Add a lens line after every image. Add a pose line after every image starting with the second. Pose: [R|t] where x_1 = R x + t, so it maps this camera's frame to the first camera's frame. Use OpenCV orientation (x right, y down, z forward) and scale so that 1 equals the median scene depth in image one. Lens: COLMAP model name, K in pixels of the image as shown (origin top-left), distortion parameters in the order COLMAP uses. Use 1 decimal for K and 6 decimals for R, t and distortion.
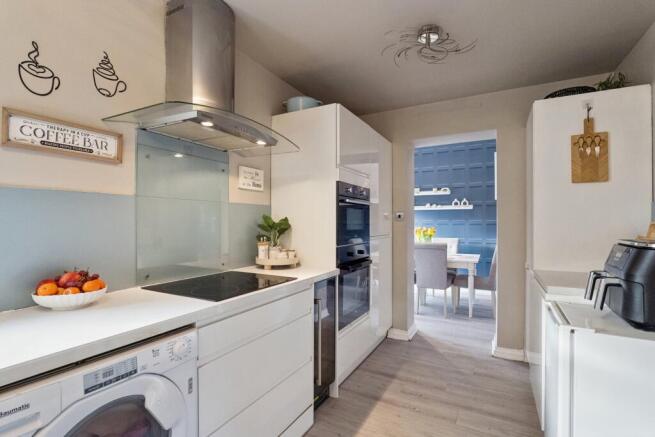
lens RADIAL K [[313.7, 0, 328.0], [0, 313.7, 227.7], [0, 0, 1]] dist [-0.003456, -0.000384]
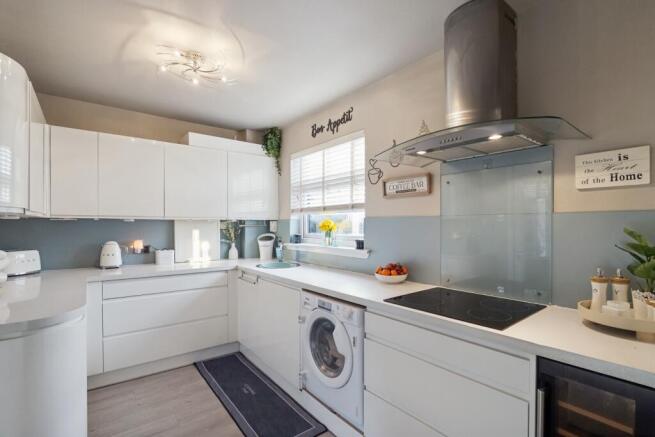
lens RADIAL K [[313.7, 0, 328.0], [0, 313.7, 227.7], [0, 0, 1]] dist [-0.003456, -0.000384]
pose [[-0.401503, 0.011983, -0.915779, 0.770635], [-0.010745, 0.999784, 0.017794, -0.070853], [0.915794, 0.016985, -0.401288, 1.104092]]
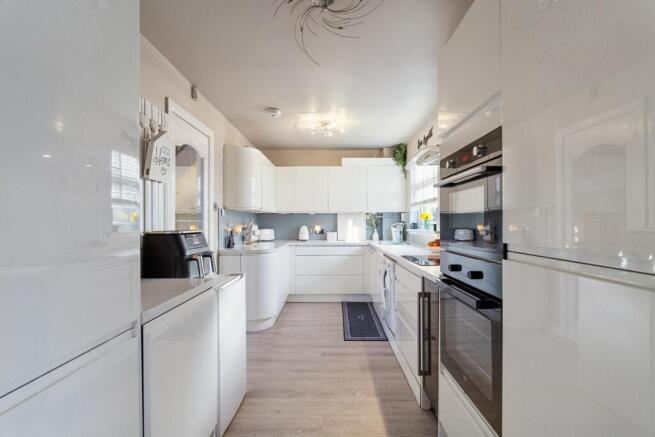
lens RADIAL K [[307.5, 0, 327.5], [0, 307.5, 218.5], [0, 0, 1]] dist [0.000197, -0.000011]
pose [[-0.883742, -0.000337, -0.467975, 0.894634], [0.000254, 0.999999, -0.001199, -0.013404], [0.467975, -0.001178, -0.883741, 2.221789]]
